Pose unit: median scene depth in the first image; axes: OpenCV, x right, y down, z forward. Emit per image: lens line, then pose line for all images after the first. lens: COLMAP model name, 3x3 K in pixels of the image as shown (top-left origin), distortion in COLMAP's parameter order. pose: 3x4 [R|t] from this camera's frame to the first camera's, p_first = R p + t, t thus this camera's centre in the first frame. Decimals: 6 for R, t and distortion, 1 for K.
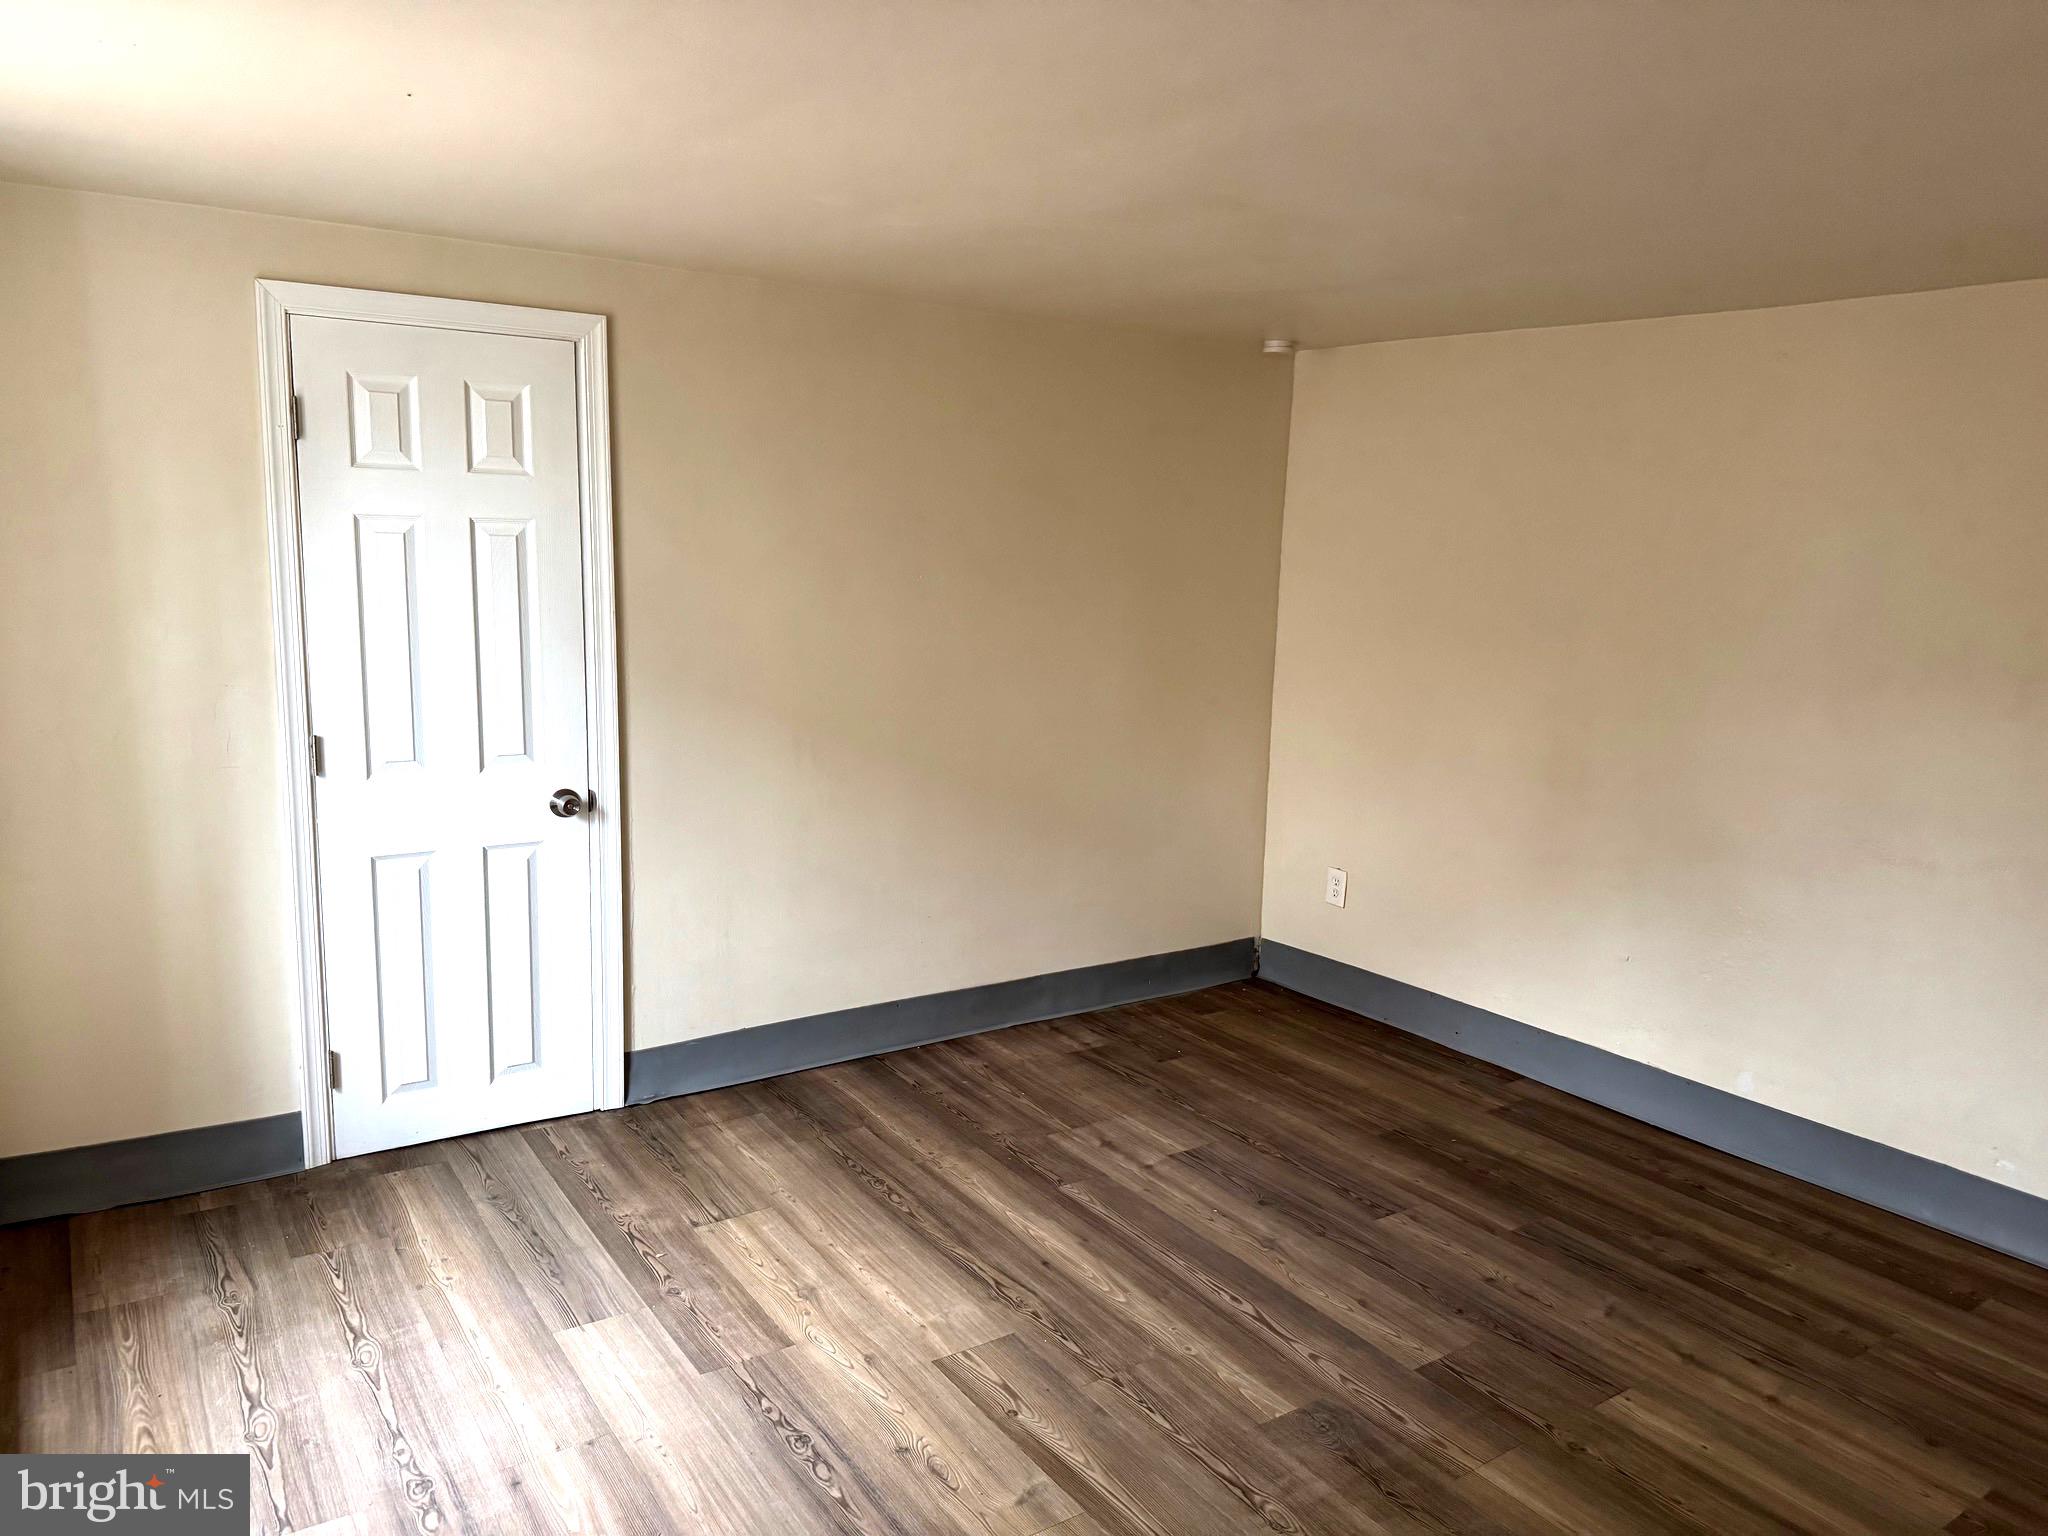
lens RADIAL K [[1452.2, 0, 1026.2], [0, 1452.2, 765.3], [0, 0, 1]] dist [0.081263, -0.083773]
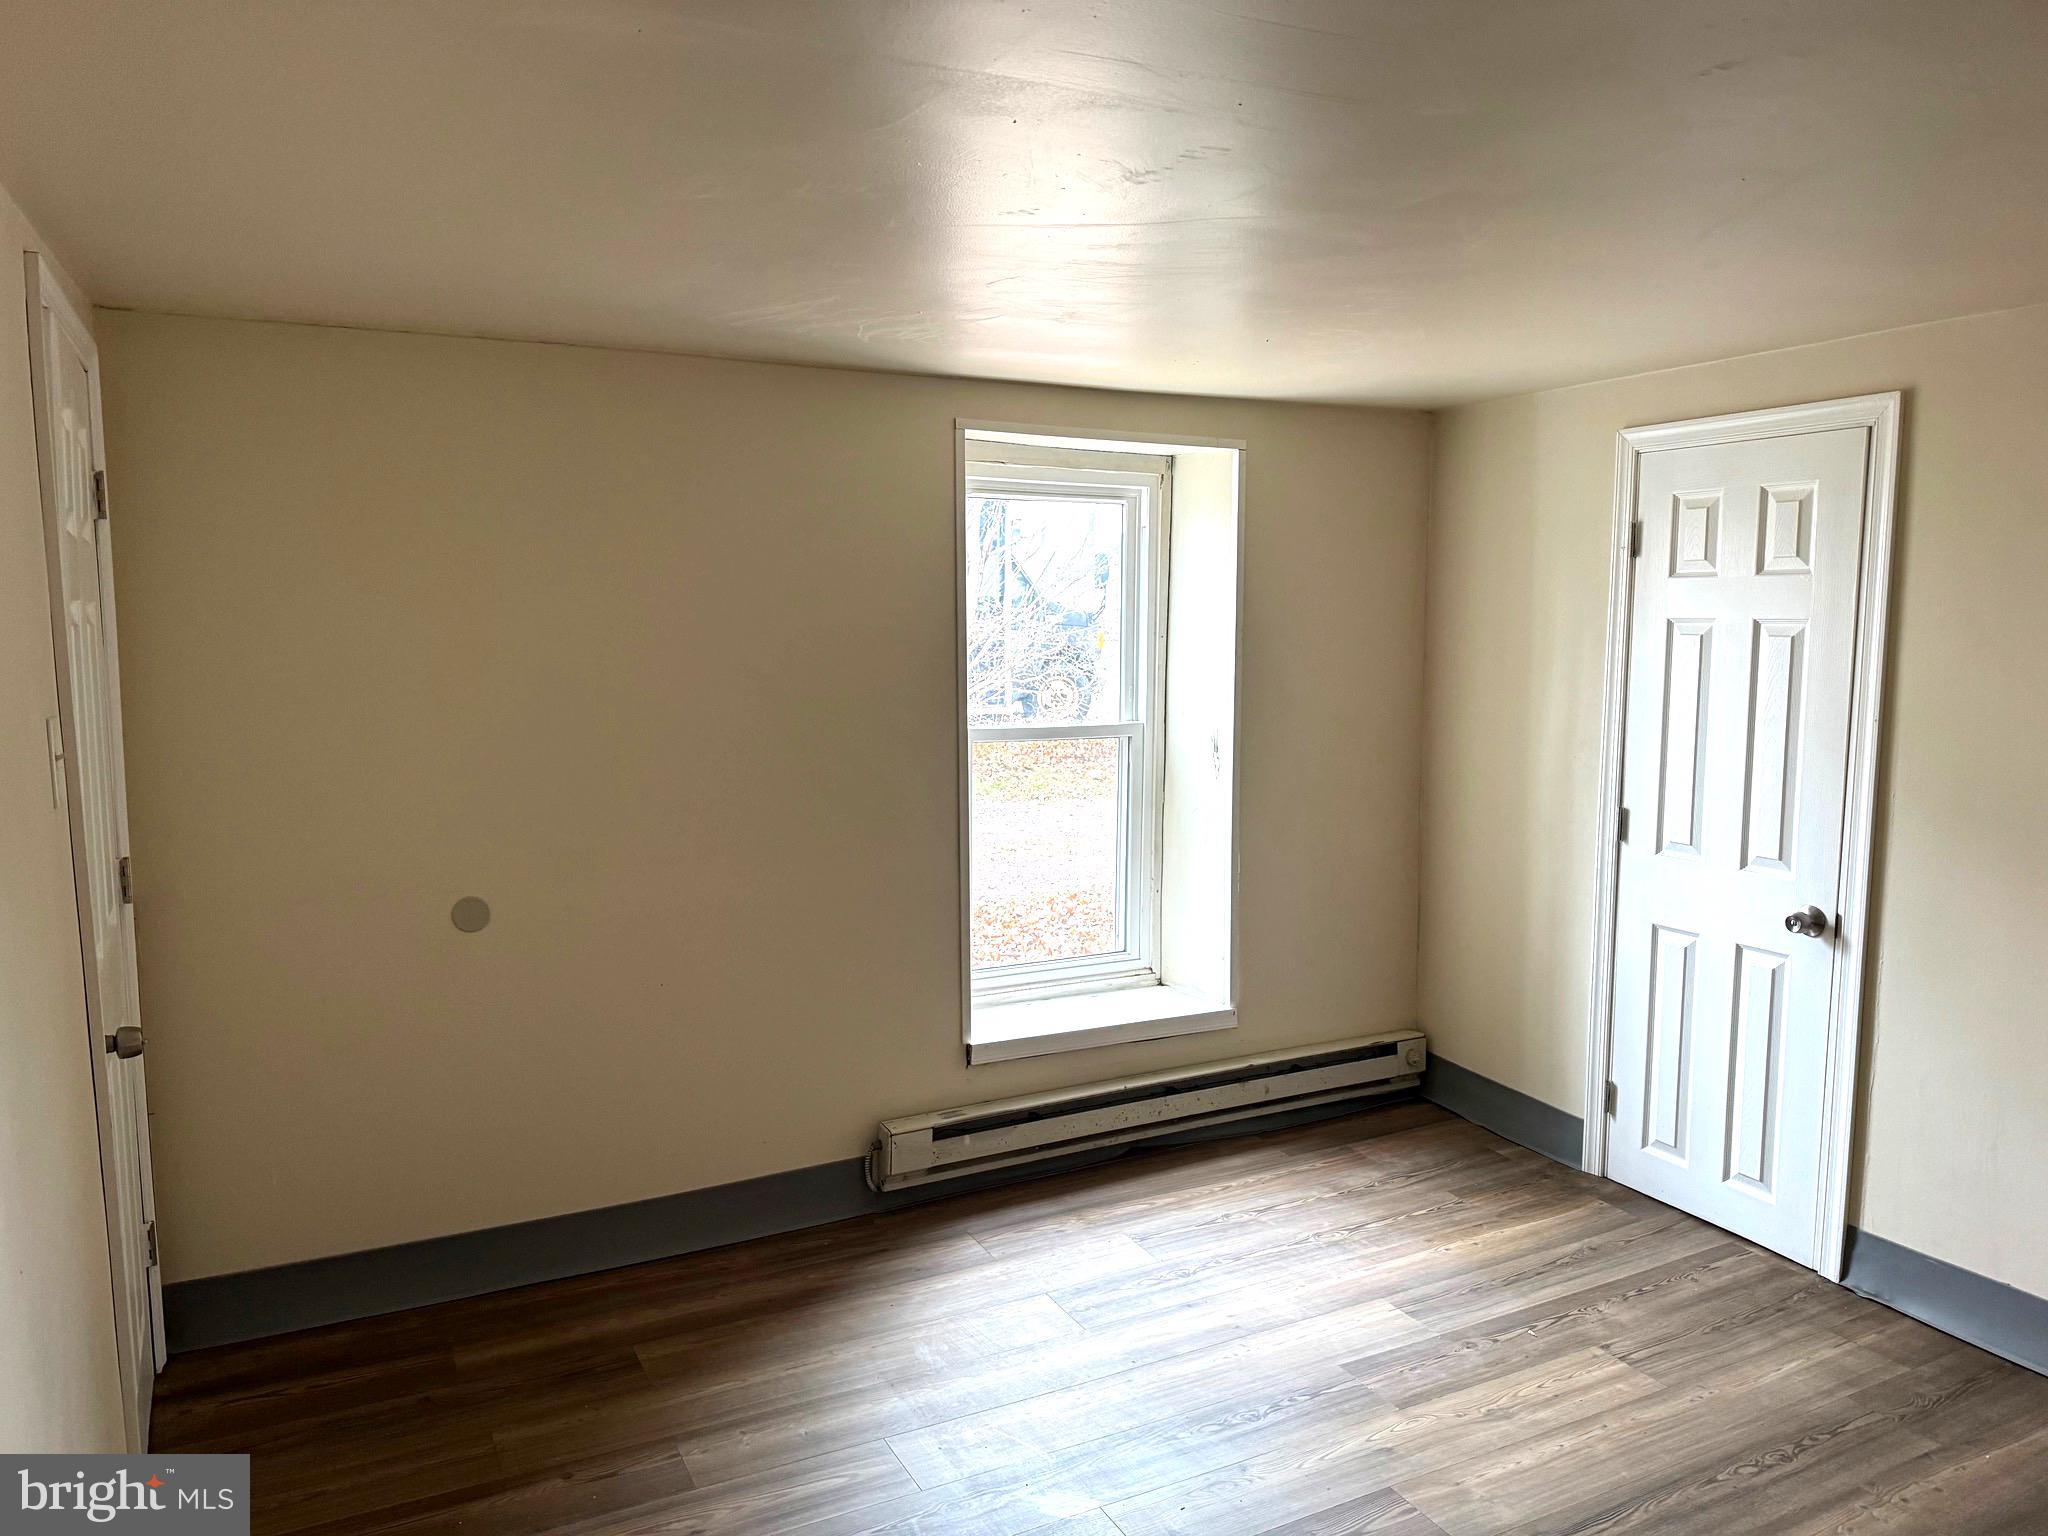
lens RADIAL K [[1452.2, 0, 1031.7], [0, 1452.2, 761.4], [0, 0, 1]] dist [0.081263, -0.083773]
pose [[-0.110069, 0.080567, -0.990653, 0.714071], [-0.159674, 0.982330, 0.097631, -0.093449], [0.981014, 0.168928, -0.095260, 0.638494]]
